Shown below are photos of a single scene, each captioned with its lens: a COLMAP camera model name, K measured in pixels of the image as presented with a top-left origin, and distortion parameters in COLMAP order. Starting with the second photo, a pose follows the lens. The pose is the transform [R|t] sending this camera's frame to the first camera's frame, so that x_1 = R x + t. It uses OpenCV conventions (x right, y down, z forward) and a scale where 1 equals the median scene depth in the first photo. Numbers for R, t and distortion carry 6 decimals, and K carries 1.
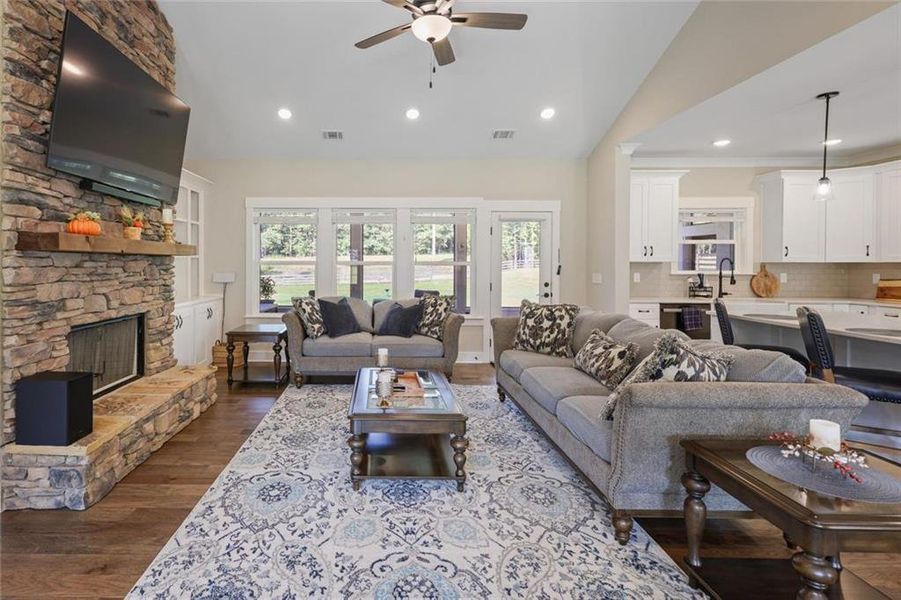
lens RADIAL K [[436.9, 0, 375.2], [0, 436.9, 266.9], [0, 0, 1]] dist [0.000271, -0.000185]
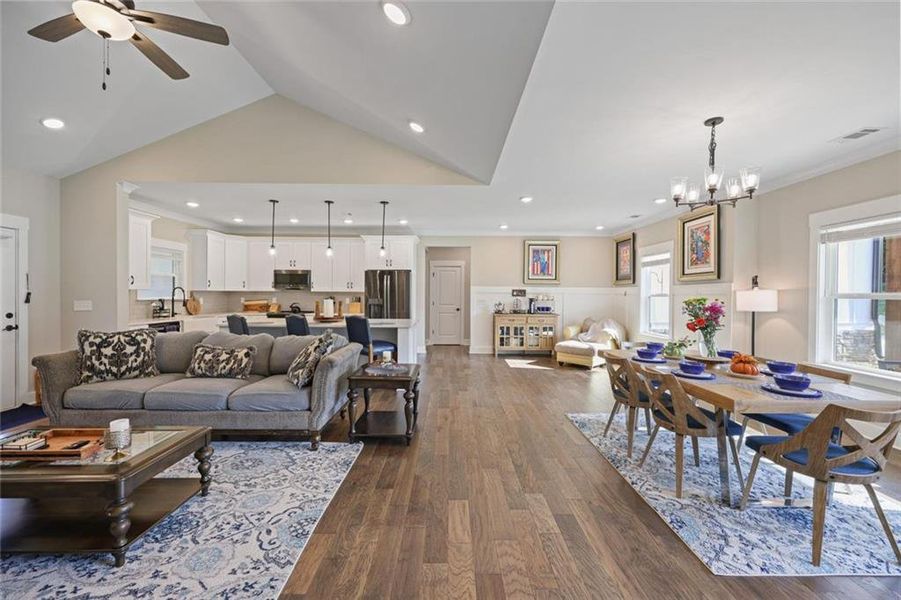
lens RADIAL K [[362.1, 0, 452.6], [0, 362.1, 297.7], [0, 0, 1]] dist [0.000901, -0.000030]
pose [[-0.024230, -0.013505, 0.999615, -0.583809], [0.000212, 0.999909, 0.013514, -0.004390], [-0.999706, 0.000539, -0.024225, 0.305061]]
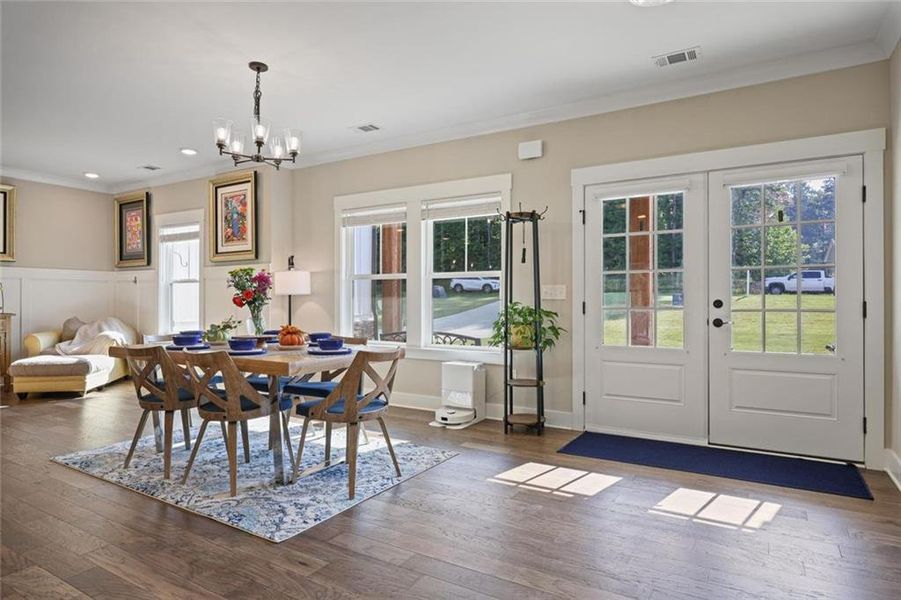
lens RADIAL K [[517.8, 0, 454.0], [0, 517.8, 301.0], [0, 0, 1]] dist [0.000677, 0.000547]
pose [[-0.864659, -0.005283, 0.502331, -0.634927], [0.000305, 0.999939, 0.011042, 0.067804], [-0.502358, 0.009700, -0.864605, 0.401510]]
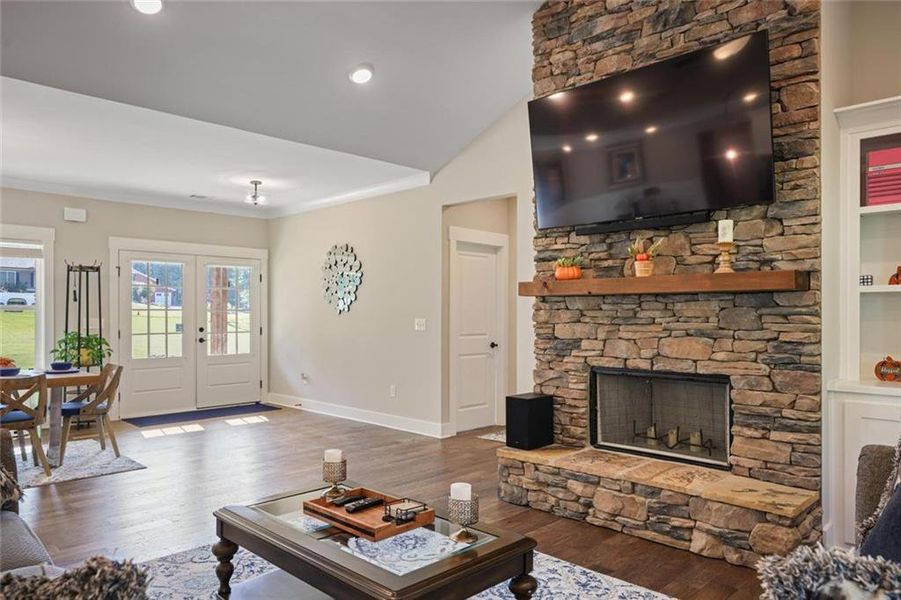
lens RADIAL K [[613.0, 0, 452.0], [0, 613.0, 313.5], [0, 0, 1]] dist [-0.002022, -0.001583]
pose [[-0.694813, -0.005947, -0.719166, 0.527049], [-0.009466, 0.999955, 0.000877, 0.009987], [0.719129, 0.007417, -0.694837, 1.557031]]
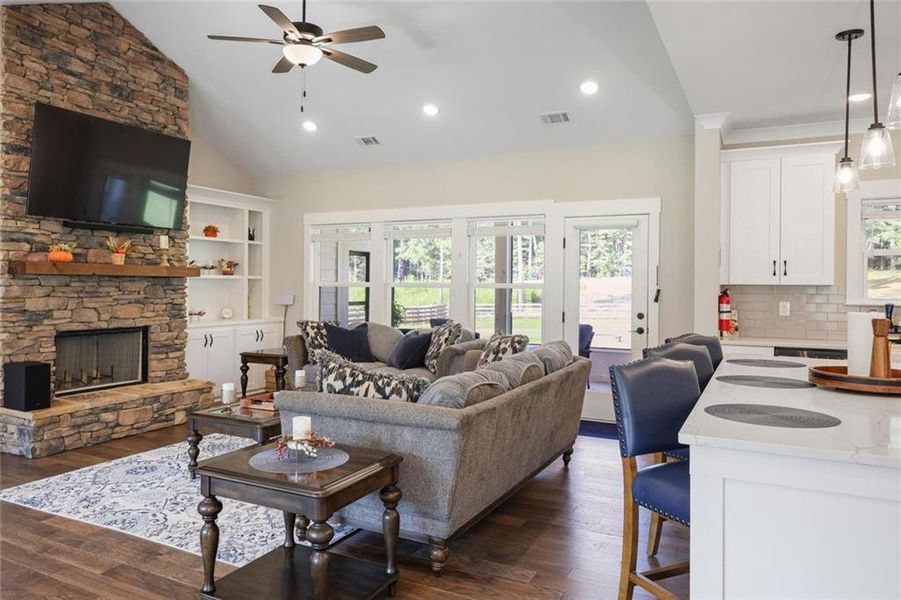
lens RADIAL K [[642.9, 0, 409.0], [0, 642.9, 285.8], [0, 0, 1]] dist [0.001084, -0.001064]
pose [[0.884764, 0.004234, -0.466020, 0.991216], [-0.008719, 0.999934, -0.007470, 0.004211], [0.465957, 0.010672, 0.884743, -0.194984]]
